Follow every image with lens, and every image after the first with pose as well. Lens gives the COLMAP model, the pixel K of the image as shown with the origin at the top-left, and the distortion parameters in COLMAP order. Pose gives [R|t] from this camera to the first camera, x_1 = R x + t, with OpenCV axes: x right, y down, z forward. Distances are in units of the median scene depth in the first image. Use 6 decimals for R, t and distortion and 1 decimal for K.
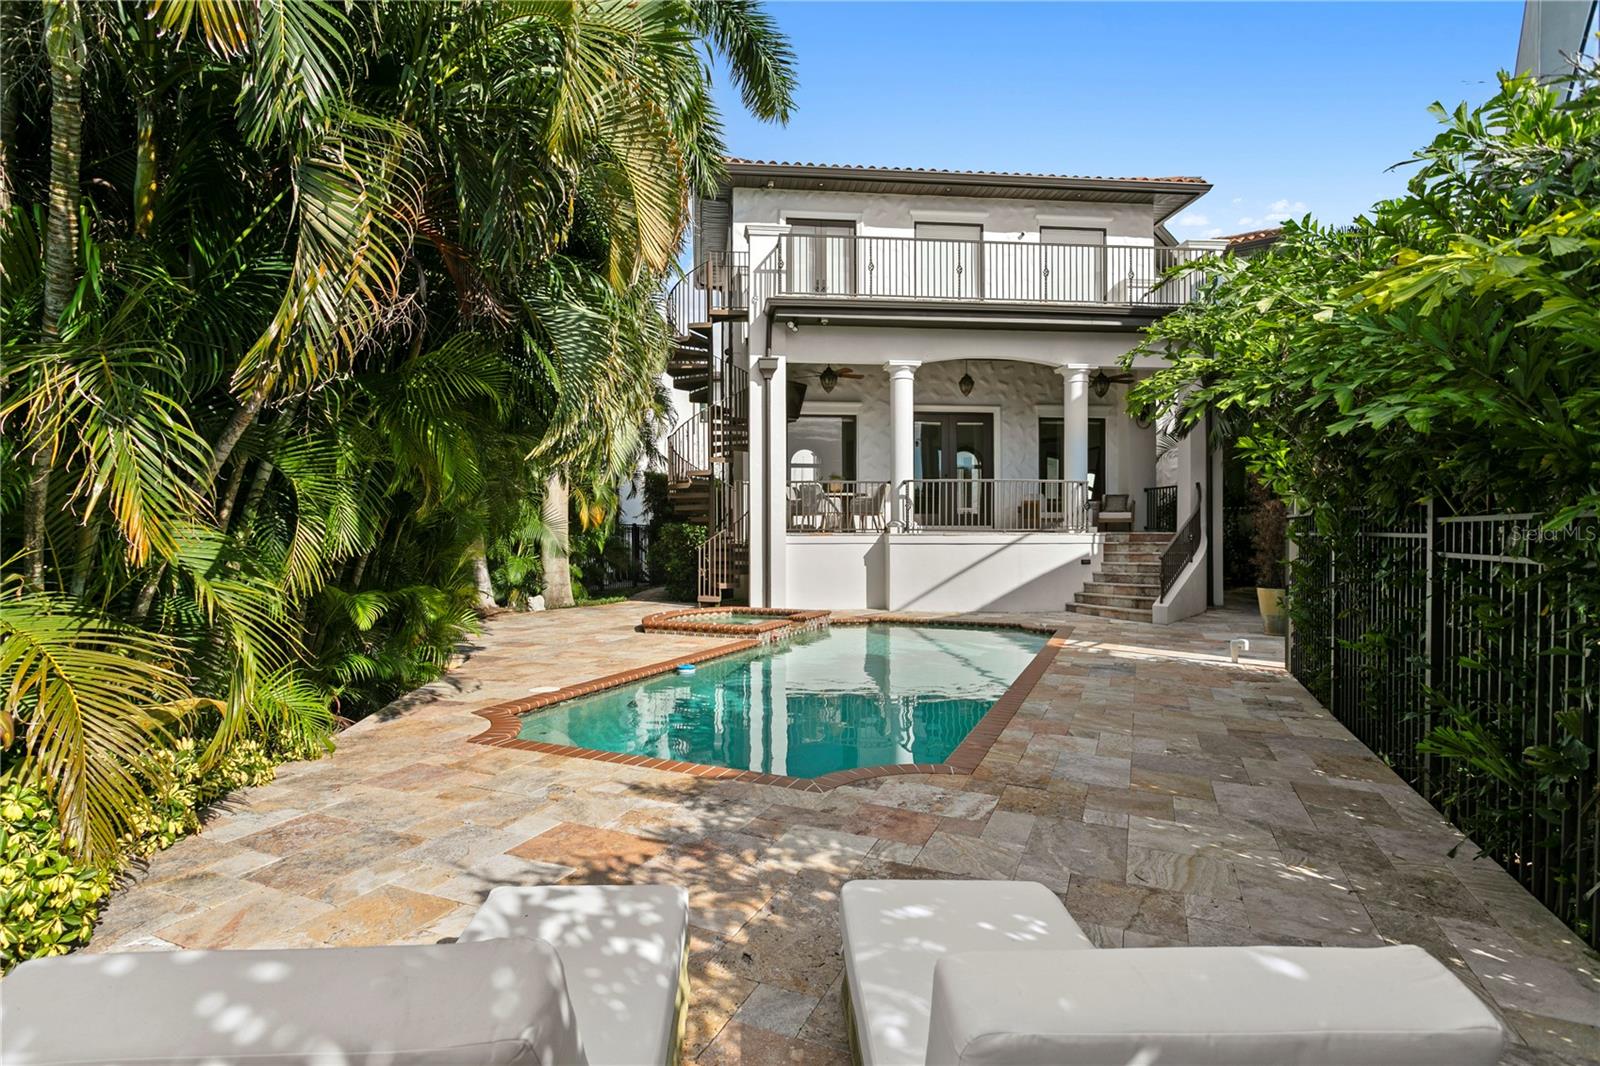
lens RADIAL K [[794.9, 0, 812.9], [0, 794.9, 532.5], [0, 0, 1]] dist [-0.007390, 0.002402]
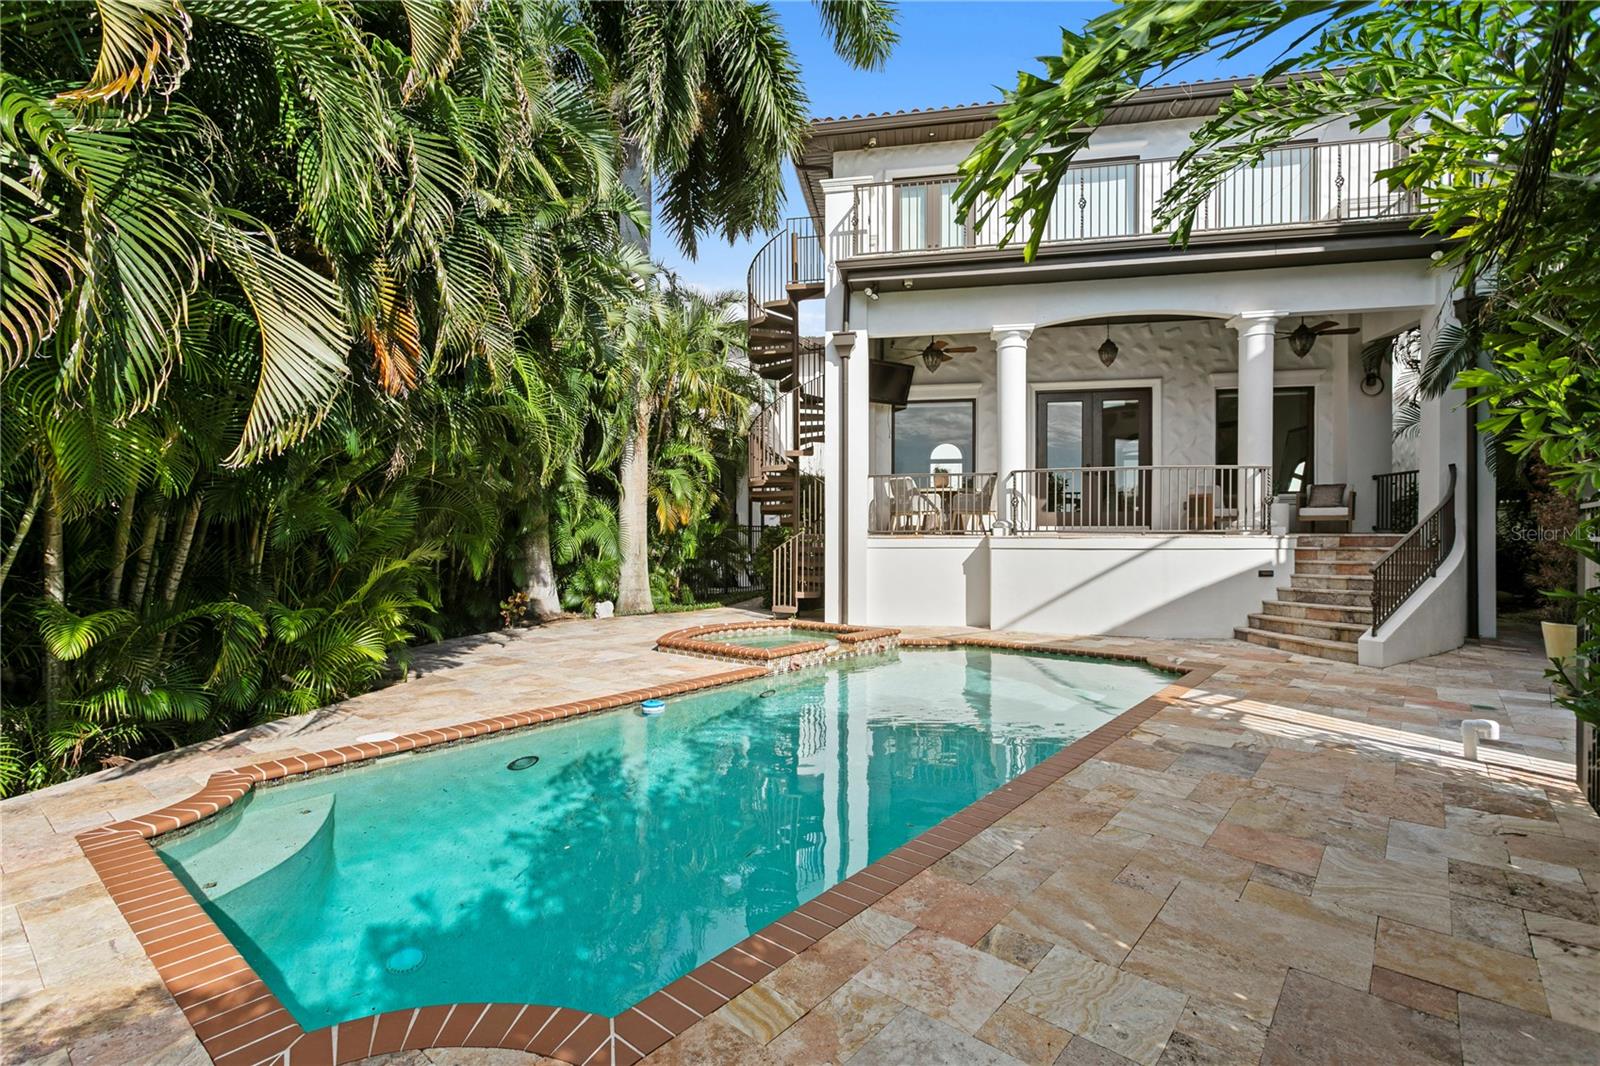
lens RADIAL K [[768.6, 0, 784.3], [0, 768.6, 535.6], [0, 0, 1]] dist [0.000428, 0.002046]
pose [[0.956767, -0.000922, -0.290853, 0.120424], [0.001511, 0.999997, 0.001801, -0.000913], [0.290850, -0.002163, 0.956766, 0.175615]]
